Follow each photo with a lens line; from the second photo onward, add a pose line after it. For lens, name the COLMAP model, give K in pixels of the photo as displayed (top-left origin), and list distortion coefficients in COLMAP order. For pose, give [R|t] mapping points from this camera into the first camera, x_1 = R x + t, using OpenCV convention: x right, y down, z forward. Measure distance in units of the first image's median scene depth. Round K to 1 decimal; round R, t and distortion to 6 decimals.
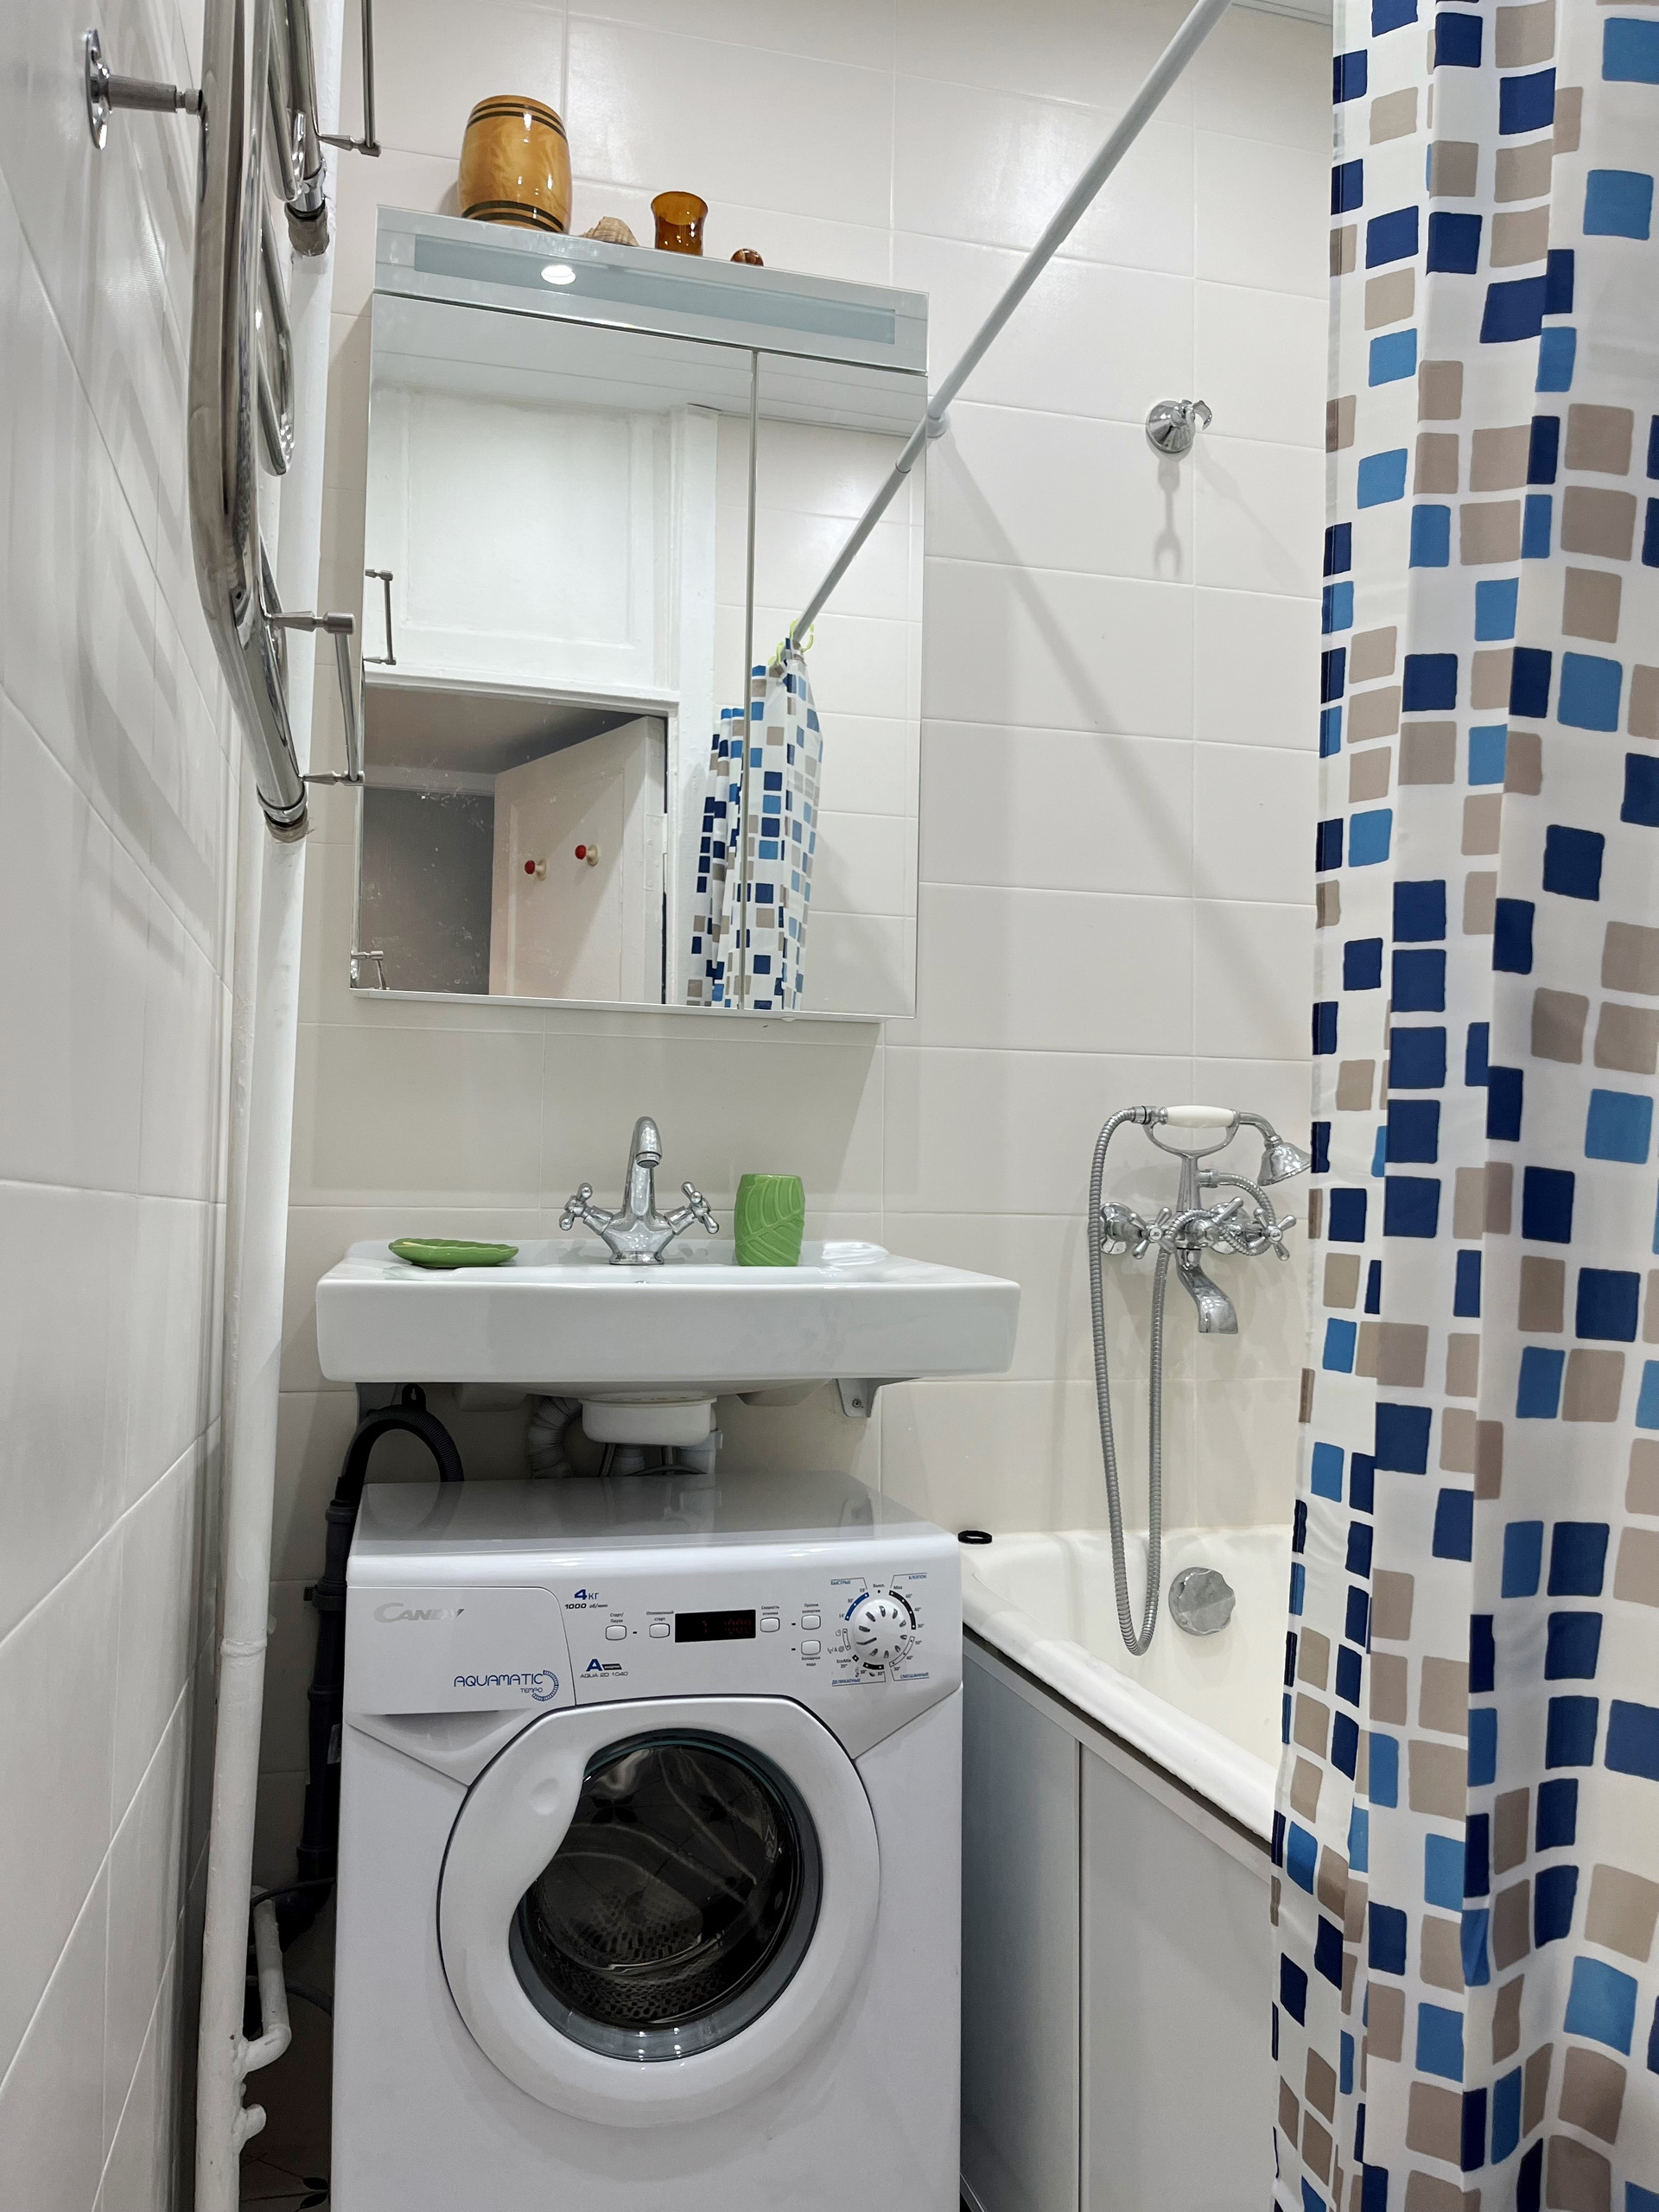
lens RADIAL K [[1697.8, 0, 829.5], [0, 1697.8, 1106.0], [0, 0, 1]] dist [0.053366, -0.083234]
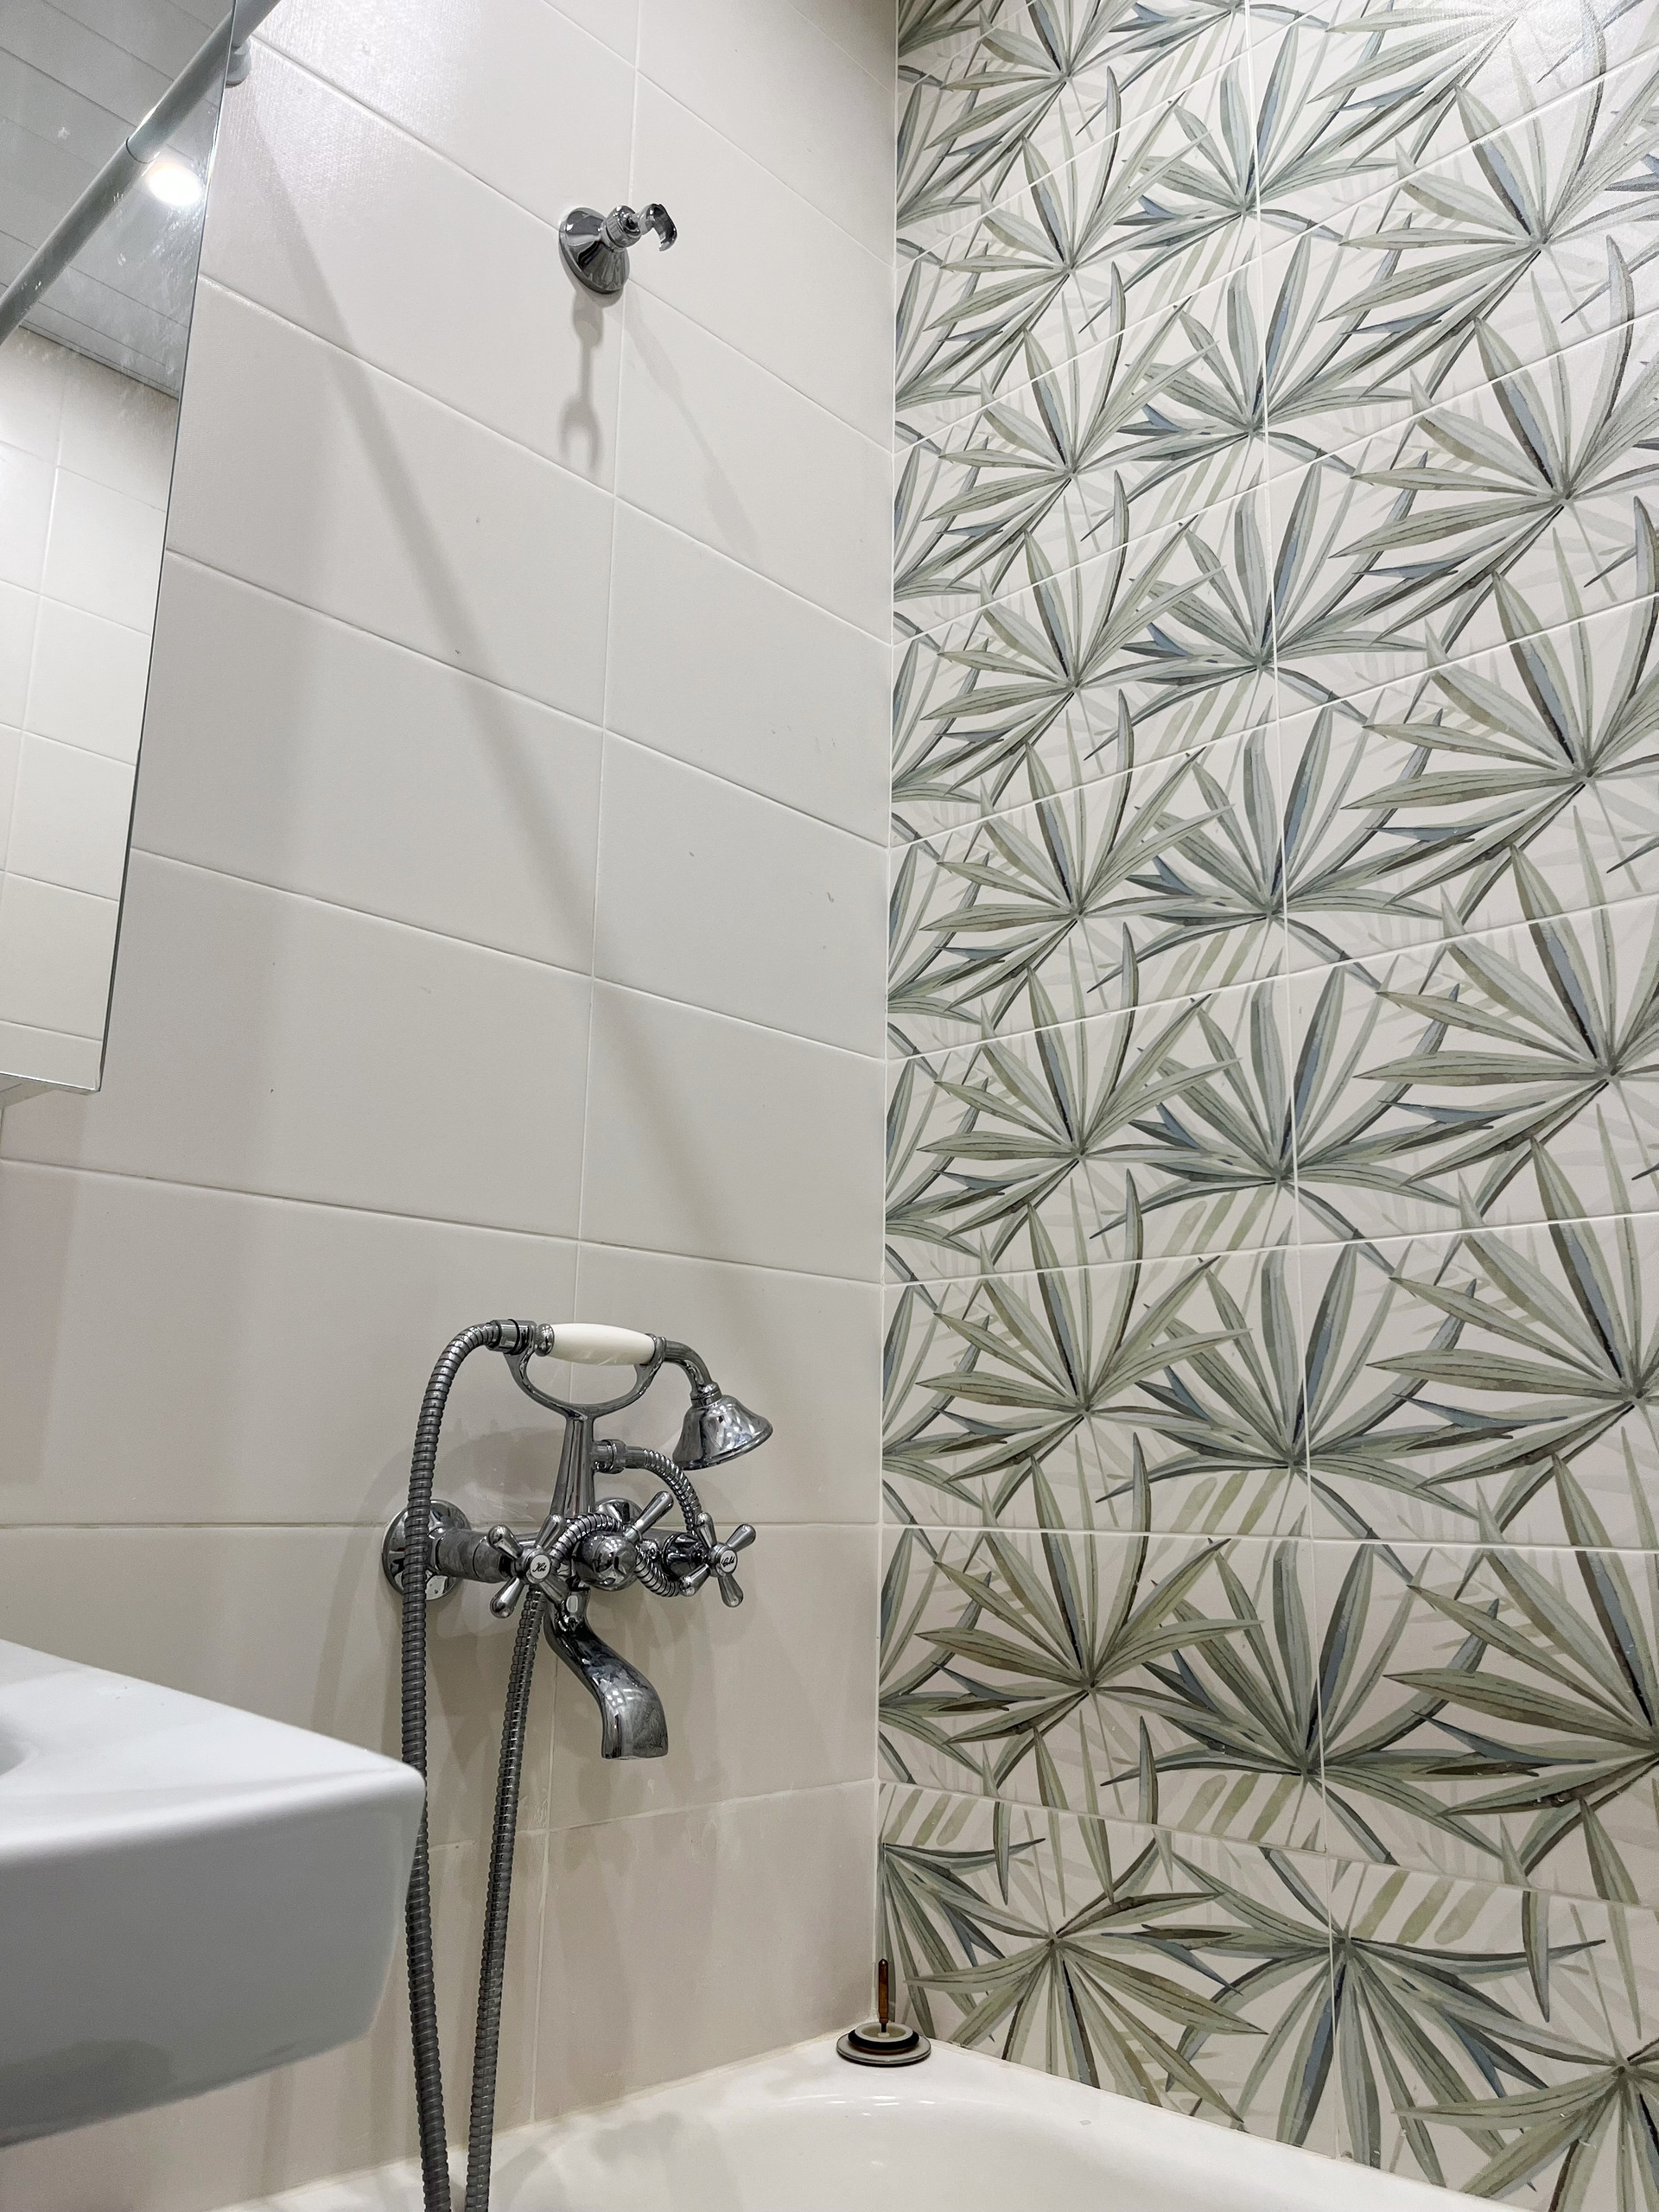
lens RADIAL K [[1697.8, 0, 829.5], [0, 1697.8, 1106.0], [0, 0, 1]] dist [0.053366, -0.083234]
pose [[0.855581, 0.112475, 0.505302, -0.012277], [-0.035482, 0.986557, -0.159519, 0.015549], [-0.516451, 0.118553, 0.848071, 0.471623]]
